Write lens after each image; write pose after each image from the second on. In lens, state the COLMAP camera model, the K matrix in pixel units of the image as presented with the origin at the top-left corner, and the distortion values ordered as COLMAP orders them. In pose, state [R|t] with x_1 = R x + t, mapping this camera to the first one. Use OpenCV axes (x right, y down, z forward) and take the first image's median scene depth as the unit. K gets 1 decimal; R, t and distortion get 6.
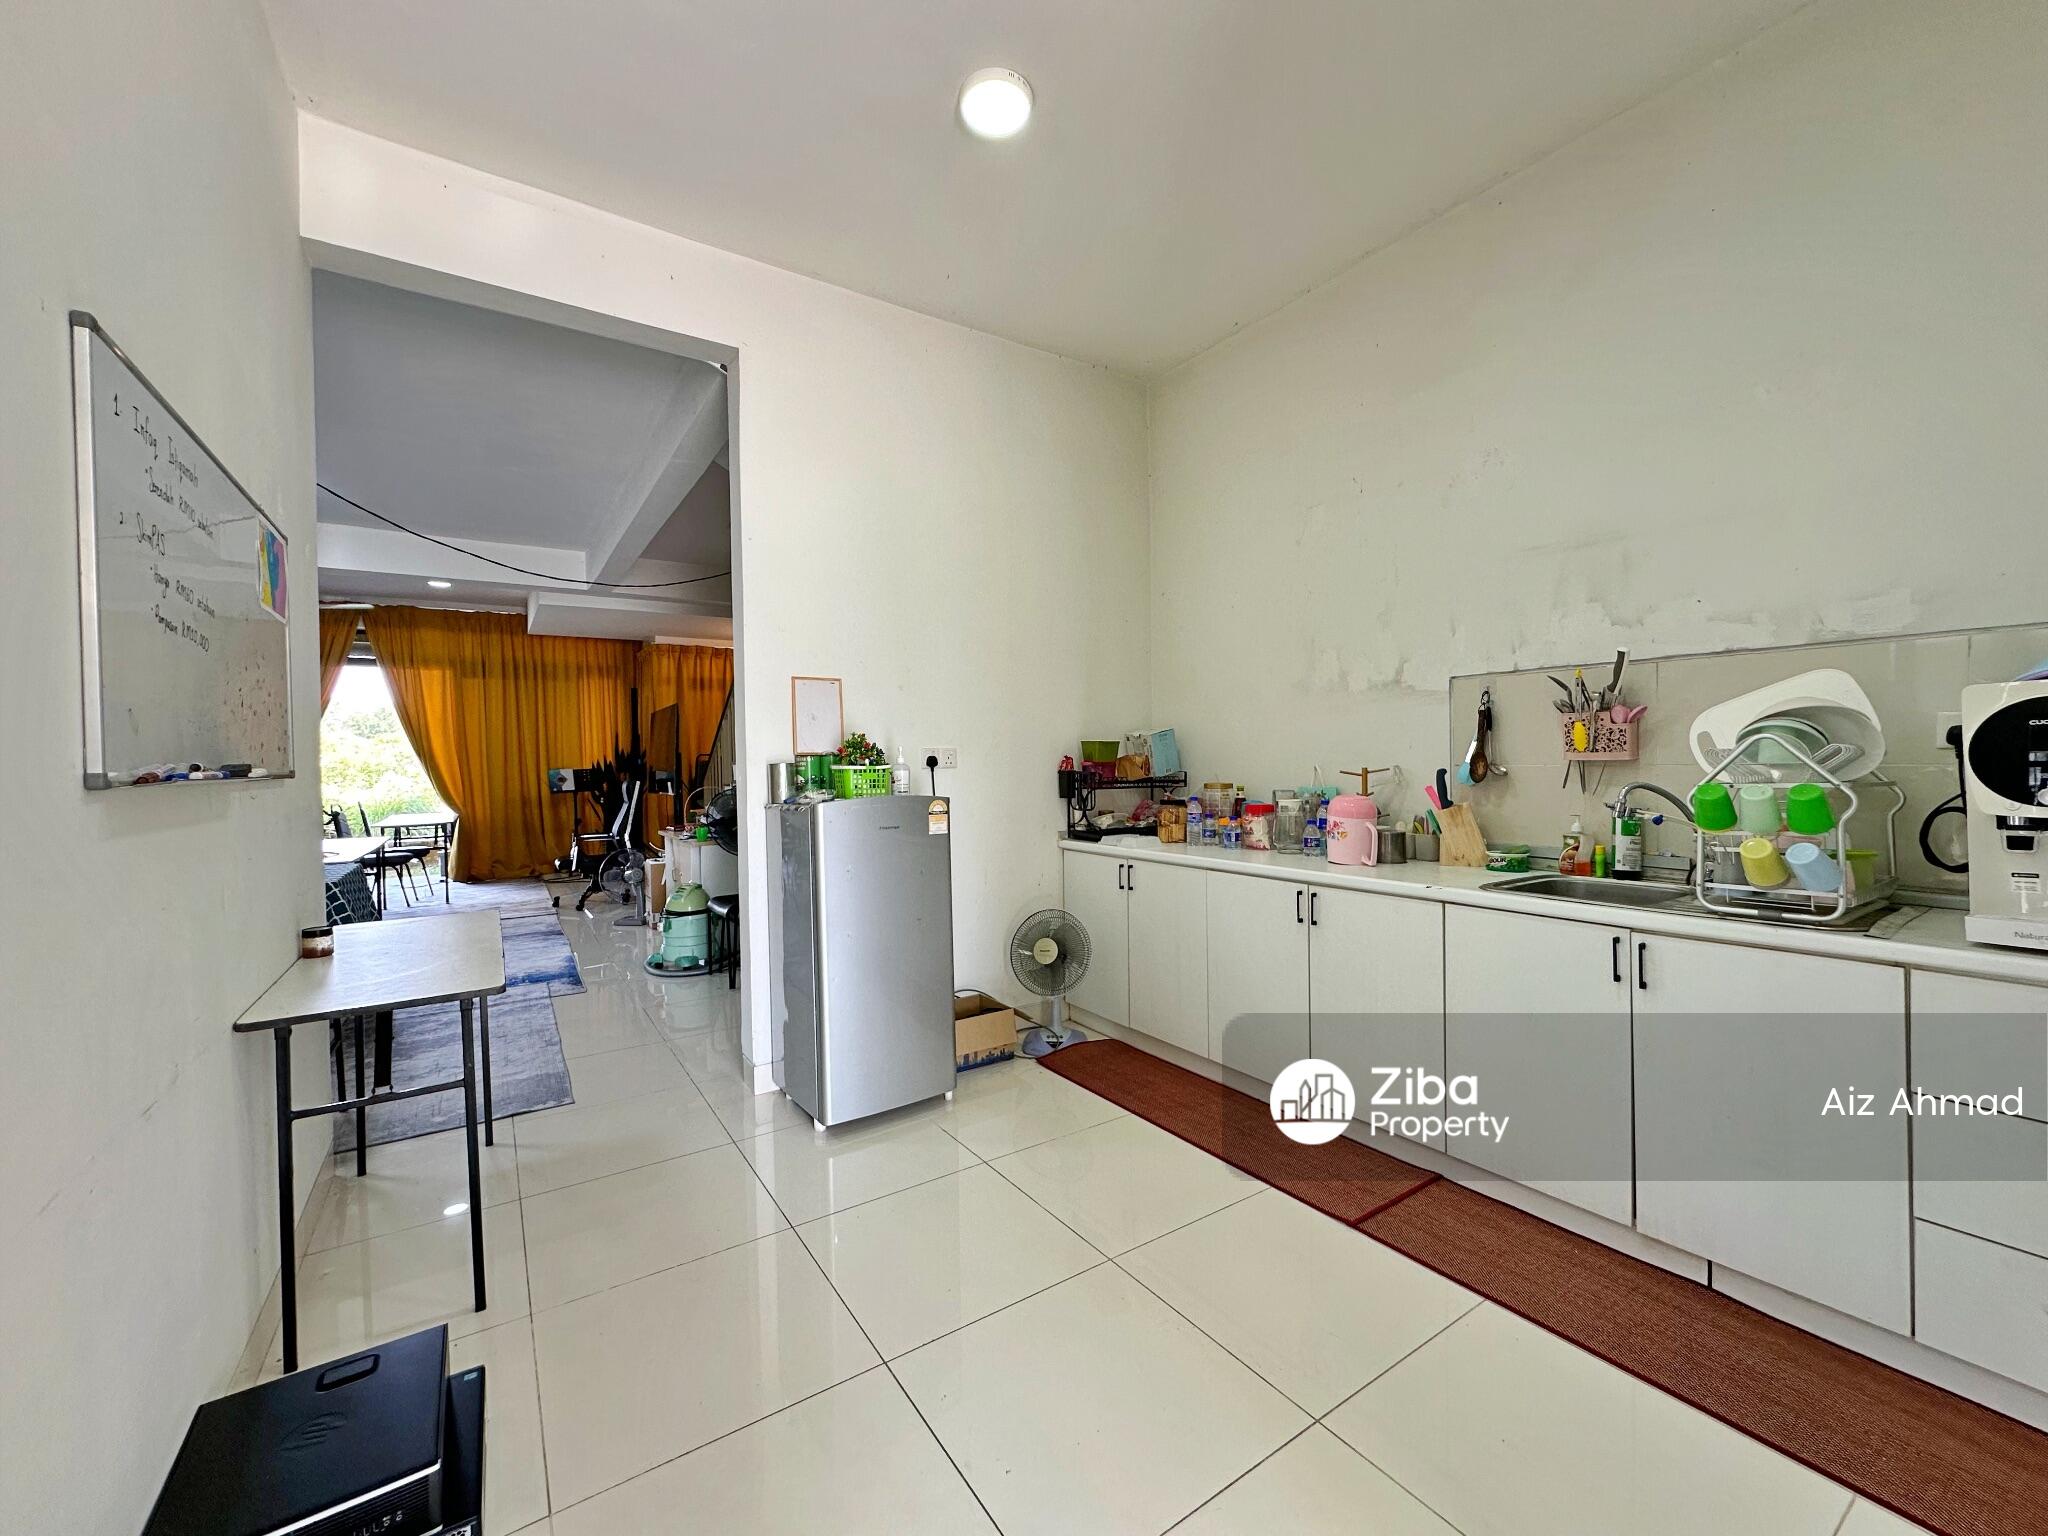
lens RADIAL K [[818.9, 0, 1017.7], [0, 818.9, 768.9], [0, 0, 1]] dist [-0.001322, -0.000113]
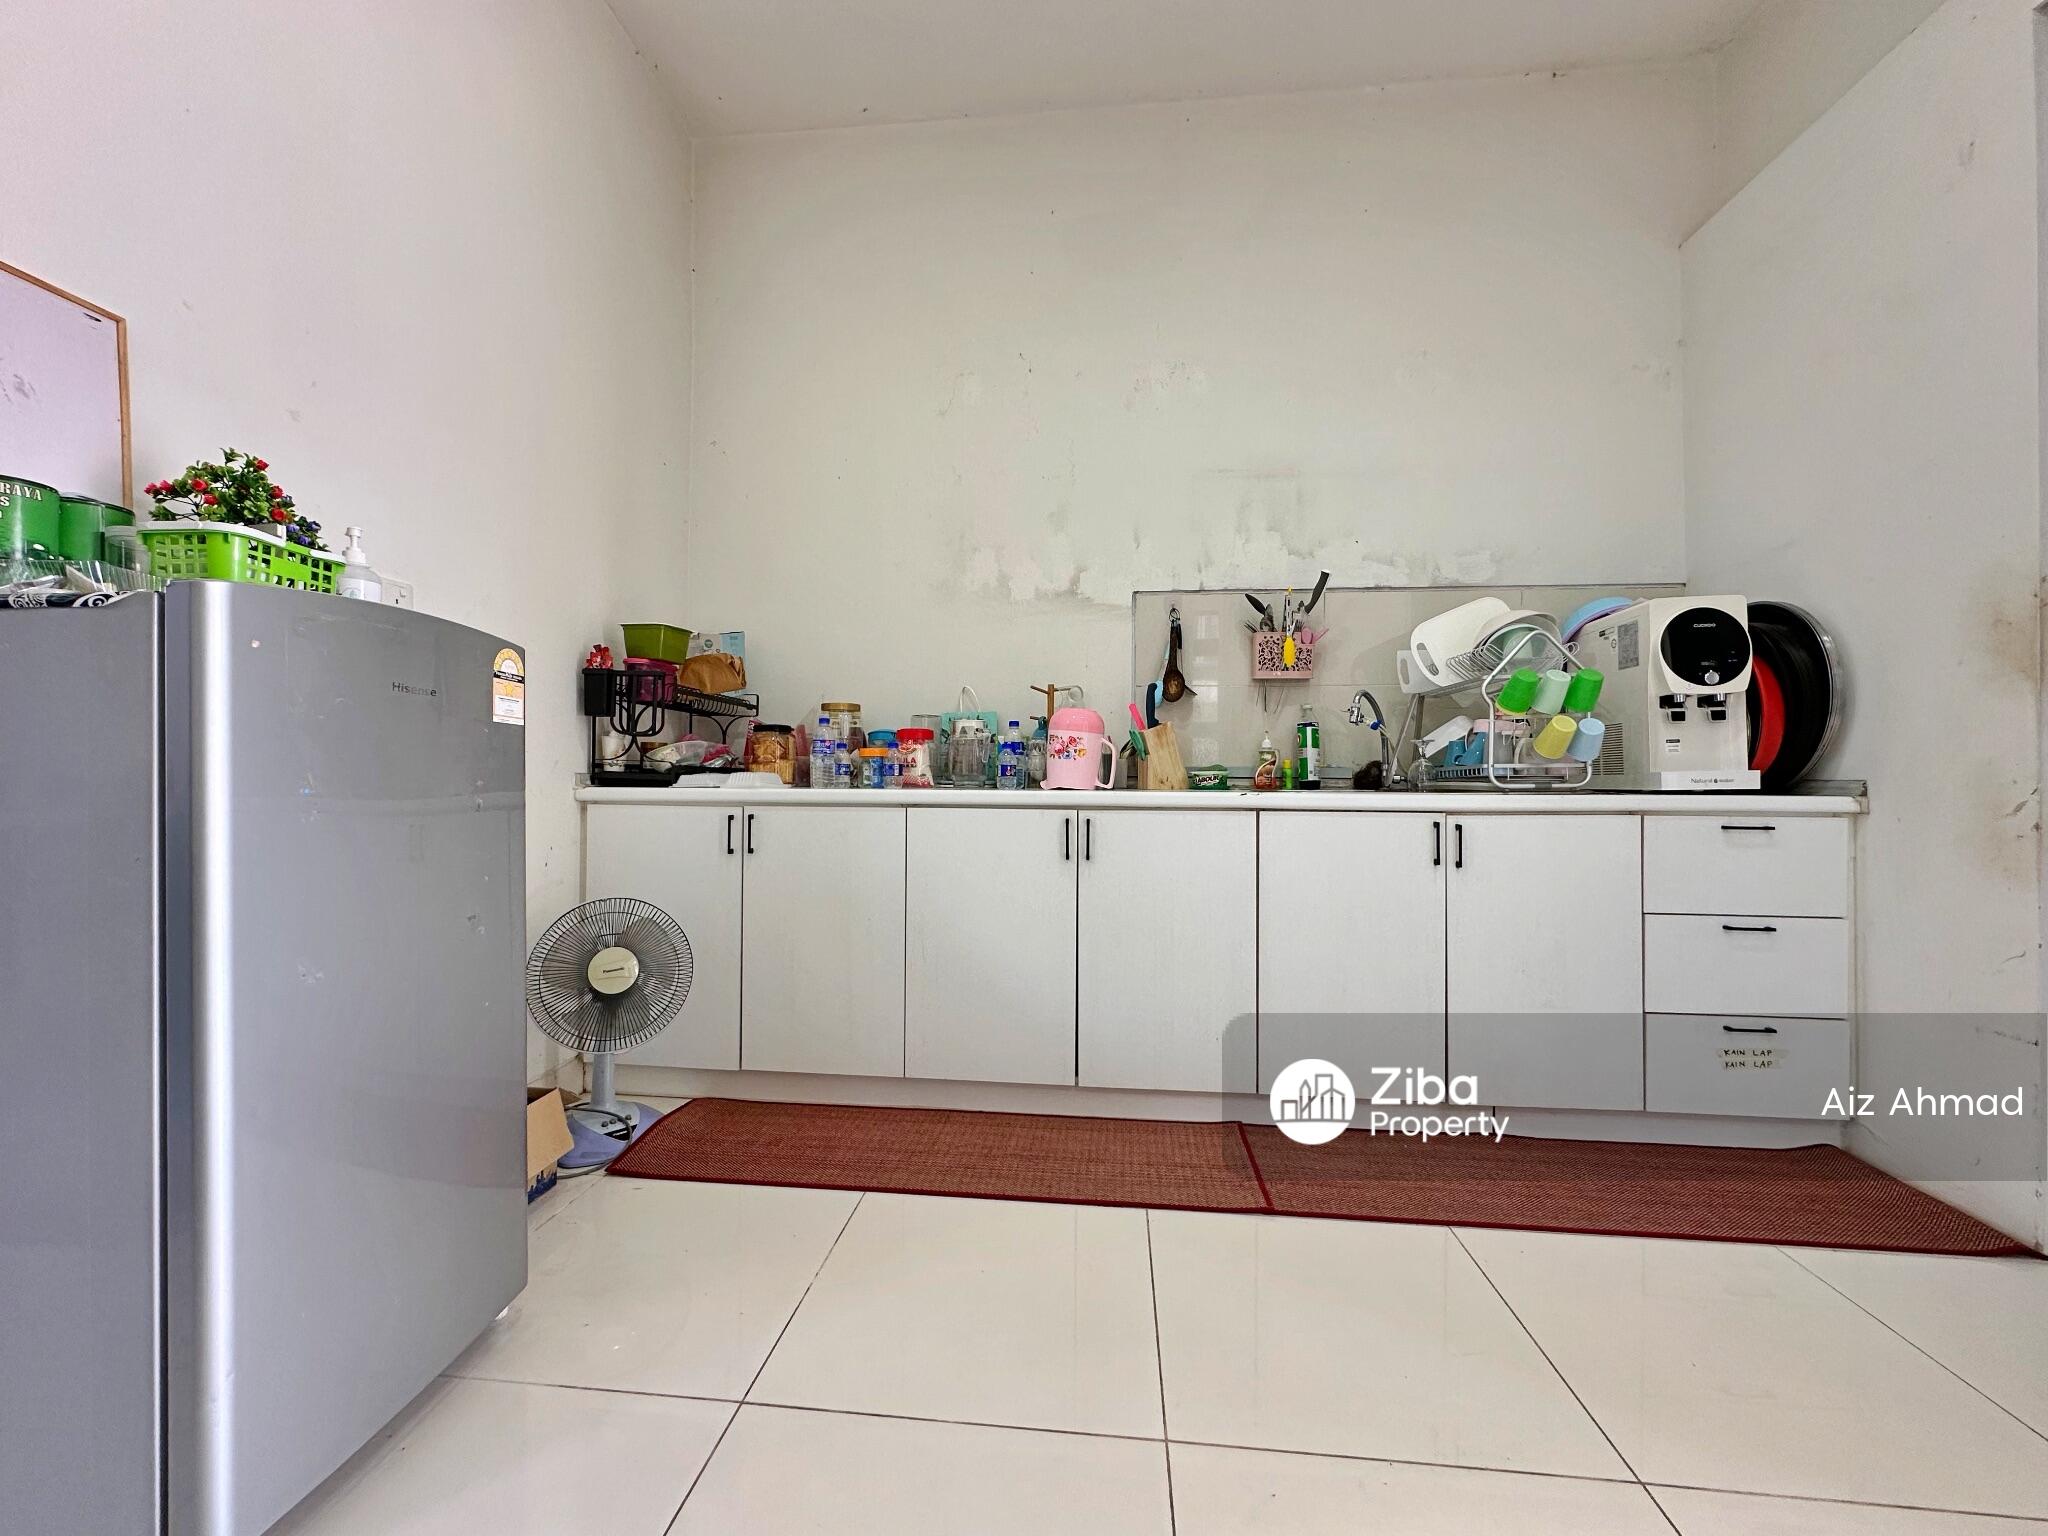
lens RADIAL K [[822.1, 0, 1022.2], [0, 822.1, 769.0], [0, 0, 1]] dist [-0.003114, 0.001101]
pose [[0.634470, 0.025500, 0.772526, -0.276594], [-0.008052, 0.999619, -0.026383, 0.118450], [-0.772905, 0.010519, 0.634434, 0.517569]]
